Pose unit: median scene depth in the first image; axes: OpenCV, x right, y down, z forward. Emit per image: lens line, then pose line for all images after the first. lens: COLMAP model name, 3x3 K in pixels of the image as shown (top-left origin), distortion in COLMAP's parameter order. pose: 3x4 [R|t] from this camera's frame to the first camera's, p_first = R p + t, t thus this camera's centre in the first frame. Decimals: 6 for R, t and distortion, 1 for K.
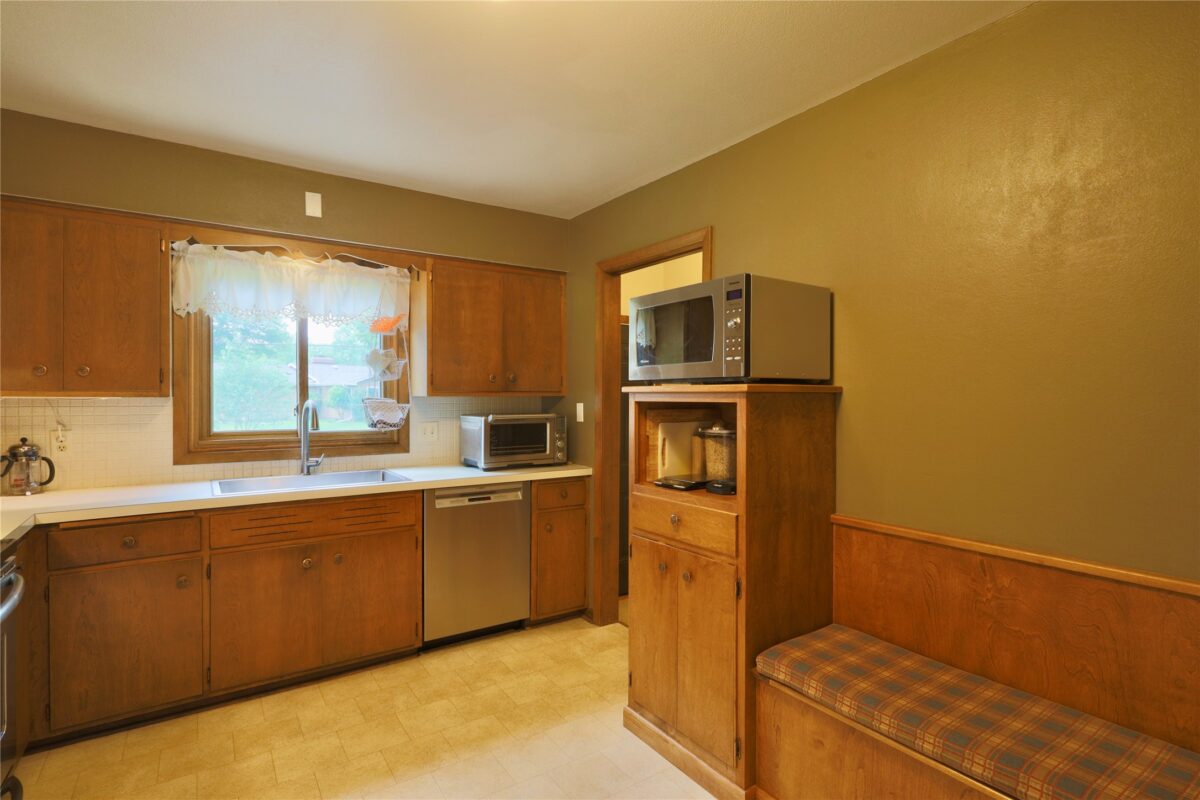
lens RADIAL K [[587.6, 0, 597.9], [0, 587.6, 397.7], [0, 0, 1]] dist [-0.003625, 0.002071]
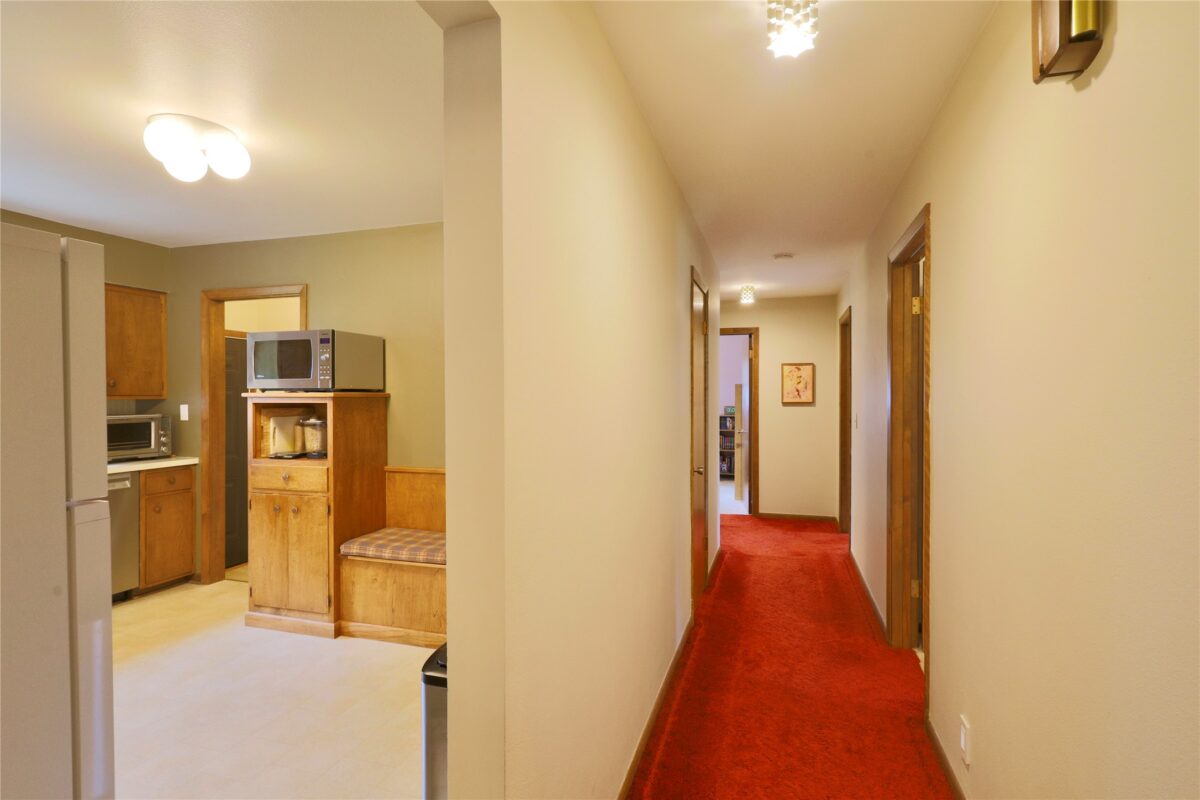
lens RADIAL K [[587.6, 0, 598.1], [0, 587.6, 403.5], [0, 0, 1]] dist [-0.003625, 0.002071]
pose [[0.780588, -0.009980, 0.624966, -0.163069], [0.003546, 0.999927, 0.011539, -0.005802], [-0.625036, -0.006791, 0.780567, -0.625985]]
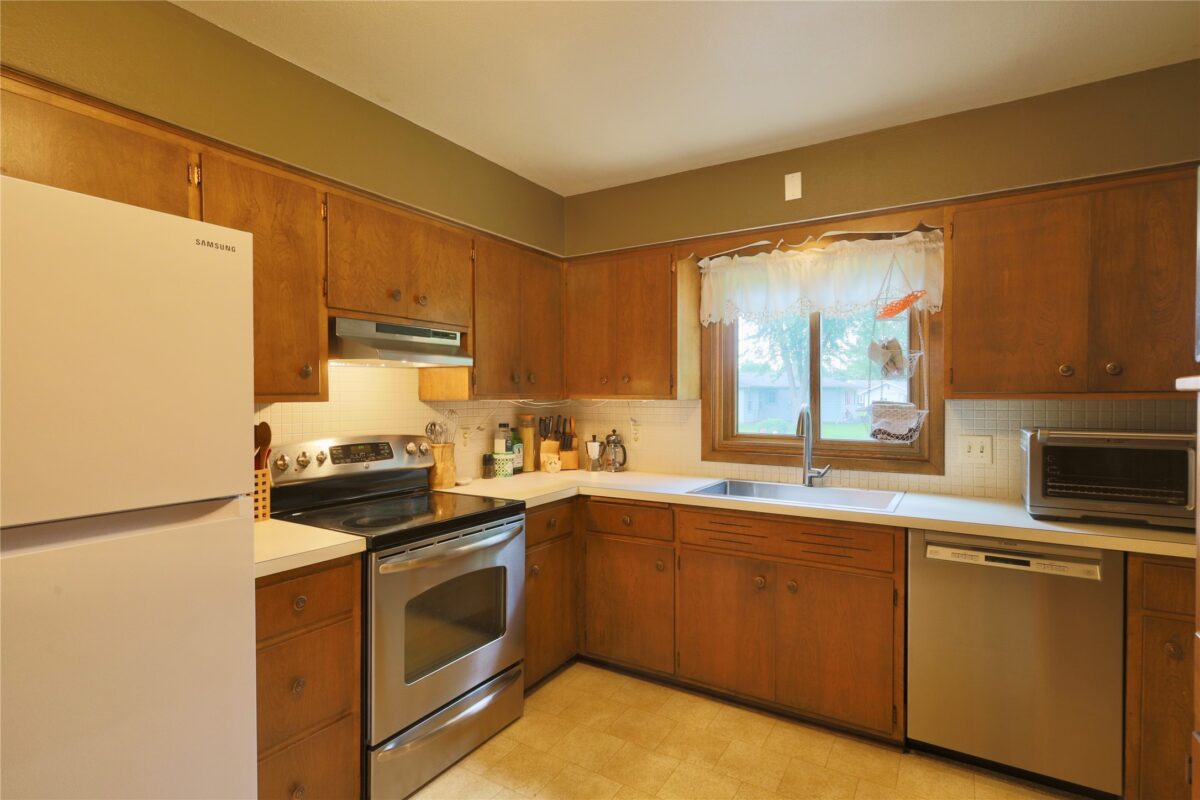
lens RADIAL K [[587.6, 0, 596.9], [0, 587.6, 398.6], [0, 0, 1]] dist [-0.003625, 0.002071]
pose [[0.405631, 0.000528, -0.914037, 0.240672], [-0.003192, 0.999995, -0.000839, -0.001901], [0.914031, 0.003258, 0.405630, 0.400570]]
